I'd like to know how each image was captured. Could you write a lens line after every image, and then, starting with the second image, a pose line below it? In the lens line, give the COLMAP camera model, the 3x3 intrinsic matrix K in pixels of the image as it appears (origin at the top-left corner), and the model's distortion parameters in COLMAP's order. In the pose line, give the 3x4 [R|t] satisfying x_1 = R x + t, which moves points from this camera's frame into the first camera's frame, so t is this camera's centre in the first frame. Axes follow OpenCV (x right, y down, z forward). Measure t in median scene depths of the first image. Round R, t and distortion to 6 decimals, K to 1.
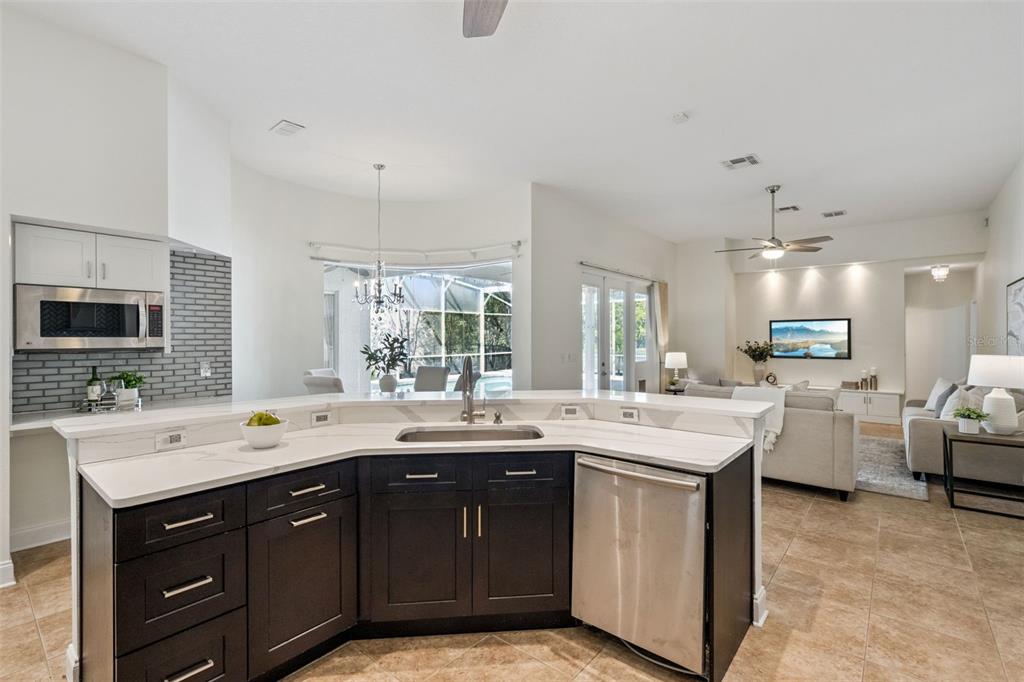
lens RADIAL K [[464.1, 0, 511.8], [0, 464.1, 340.4], [0, 0, 1]] dist [-0.001736, 0.001569]
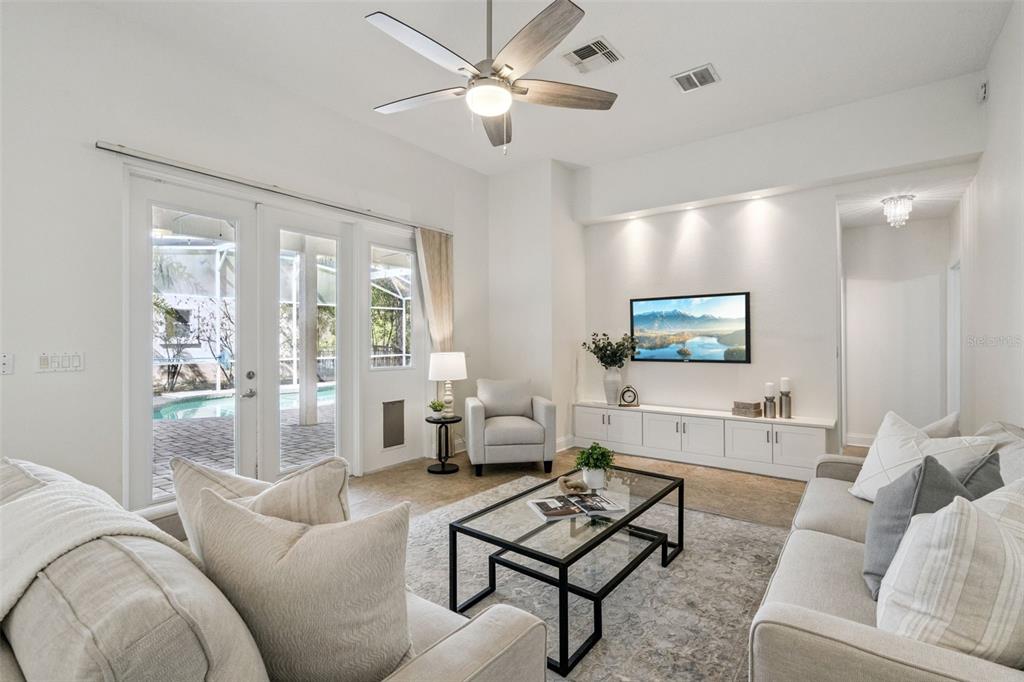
lens RADIAL K [[464.1, 0, 511.3], [0, 464.1, 341.1], [0, 0, 1]] dist [-0.001736, 0.001569]
pose [[0.999225, -0.001541, 0.039324, 0.406811], [0.001713, 0.999989, -0.004337, 0.015237], [-0.039316, 0.004401, 0.999217, 0.429977]]
